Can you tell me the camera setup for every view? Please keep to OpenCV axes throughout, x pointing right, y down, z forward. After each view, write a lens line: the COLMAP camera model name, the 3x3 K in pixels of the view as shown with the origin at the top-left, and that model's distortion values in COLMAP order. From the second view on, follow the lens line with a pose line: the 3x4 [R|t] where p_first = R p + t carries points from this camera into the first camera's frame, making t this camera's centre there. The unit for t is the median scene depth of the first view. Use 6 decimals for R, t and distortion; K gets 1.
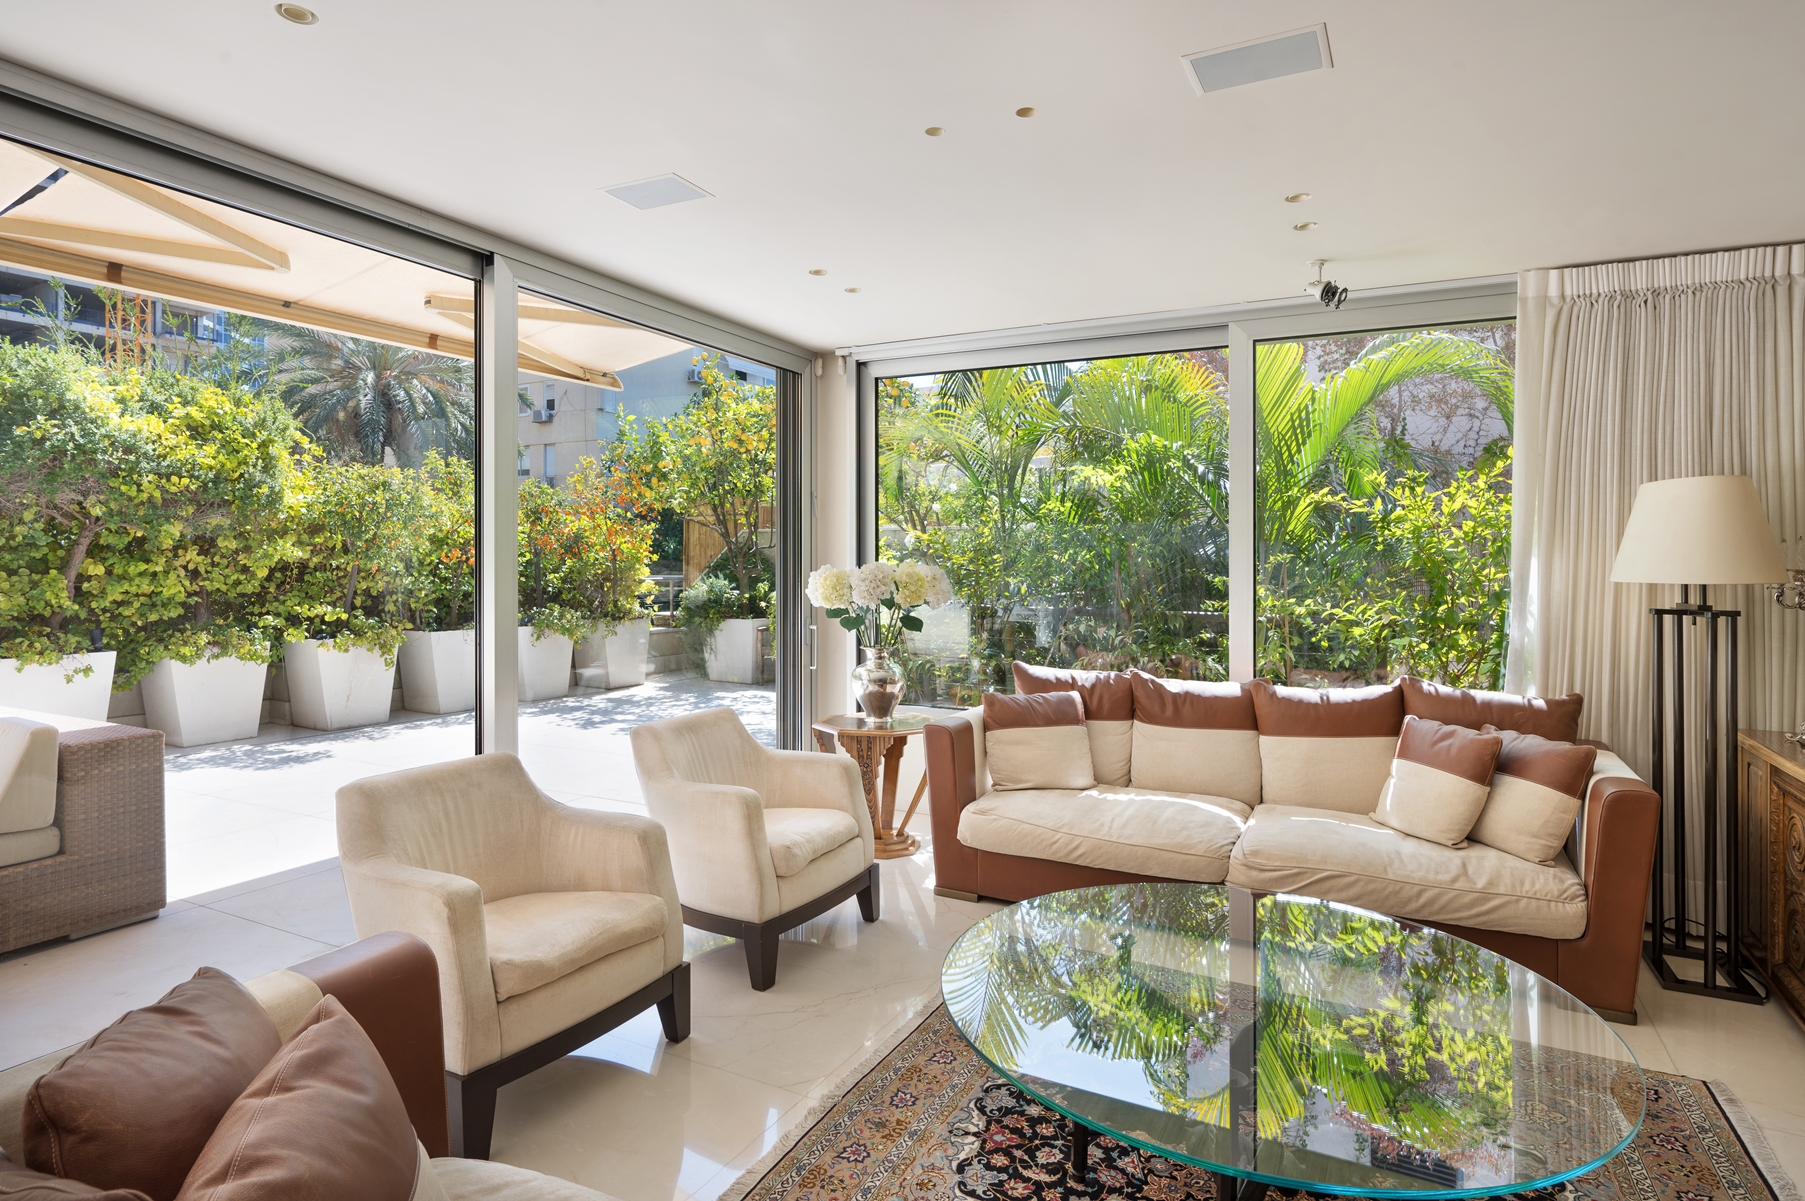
lens RADIAL K [[944.9, 0, 946.4], [0, 944.9, 556.4], [0, 0, 1]] dist [-0.007465, 0.000253]
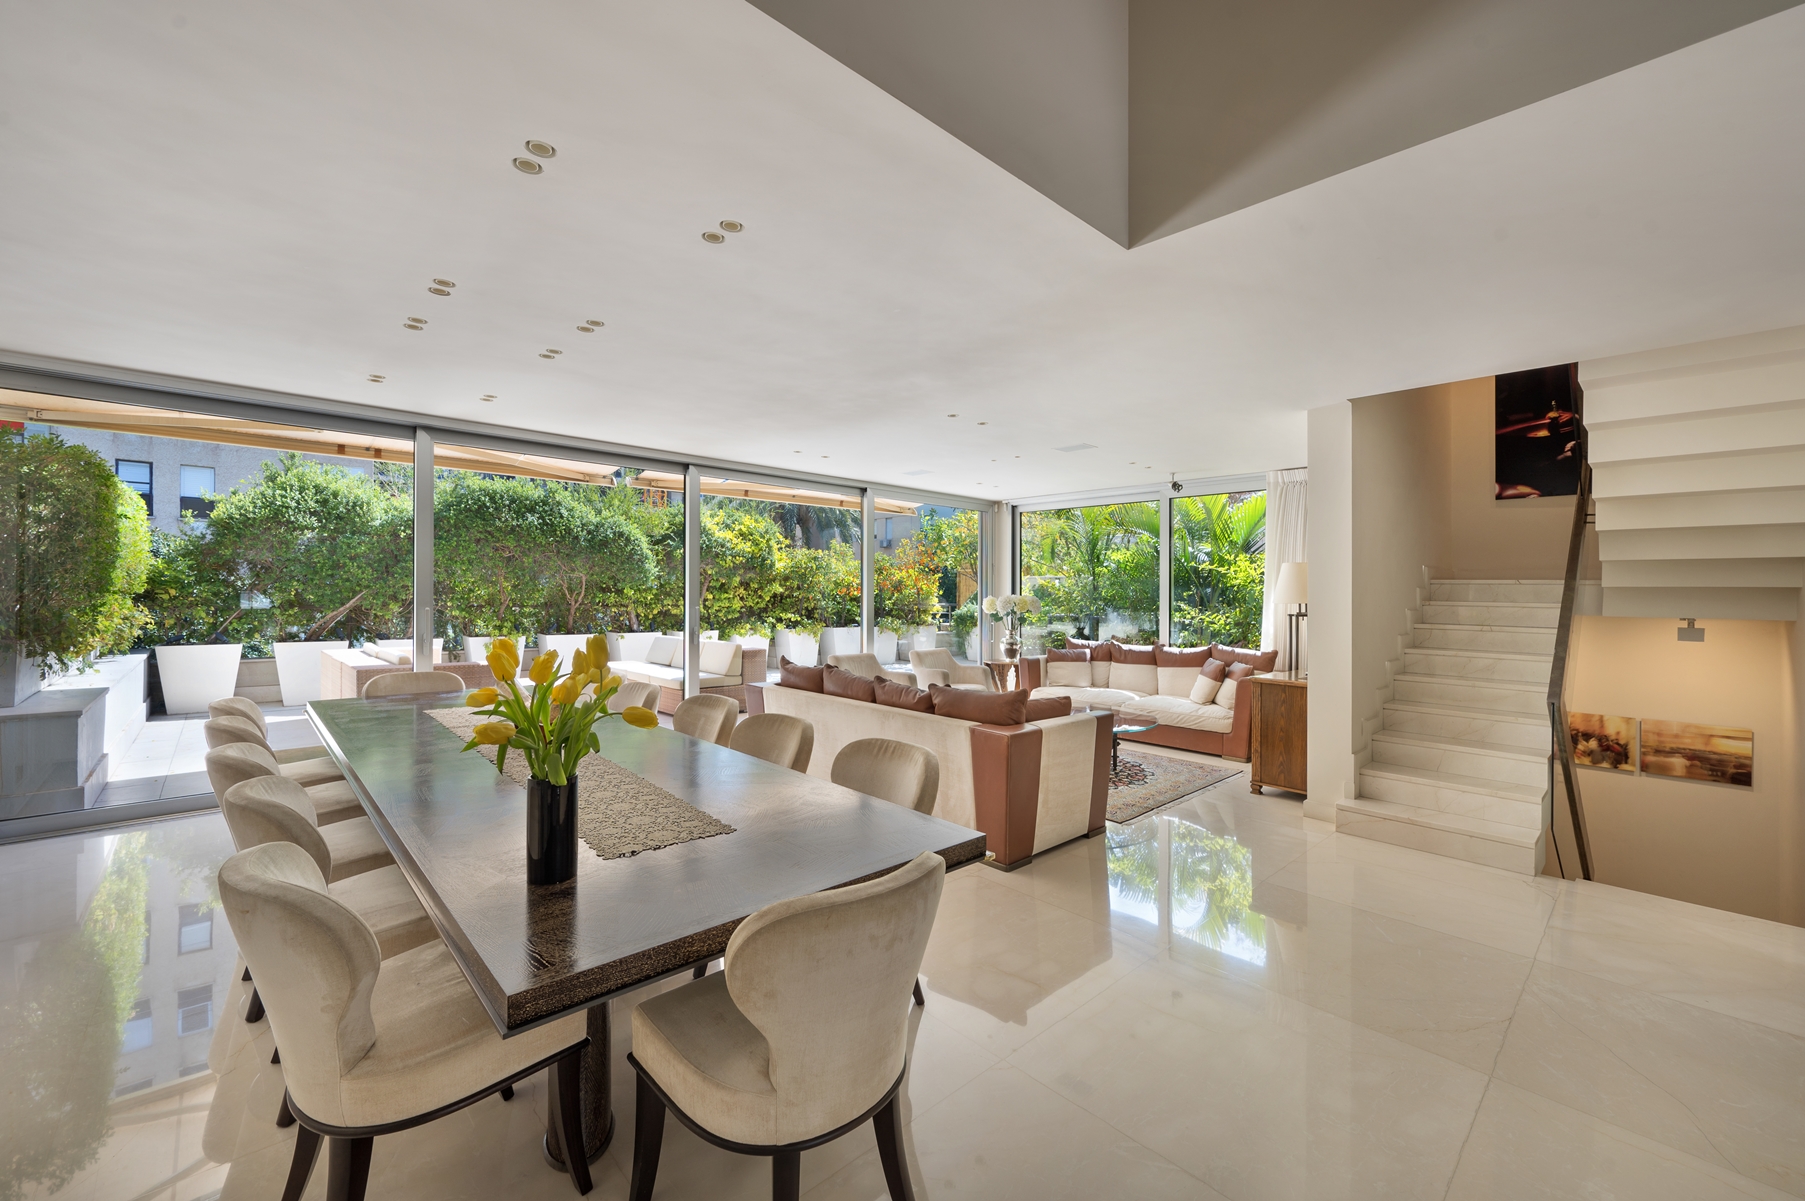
lens RADIAL K [[724.7, 0, 920.1], [0, 724.7, 591.3], [0, 0, 1]] dist [-0.001264, 0.000038]
pose [[0.937328, 0.003726, -0.348430, 0.213741], [-0.004263, 0.999991, -0.000775, 0.000257], [0.348424, 0.002211, 0.937335, -0.489258]]
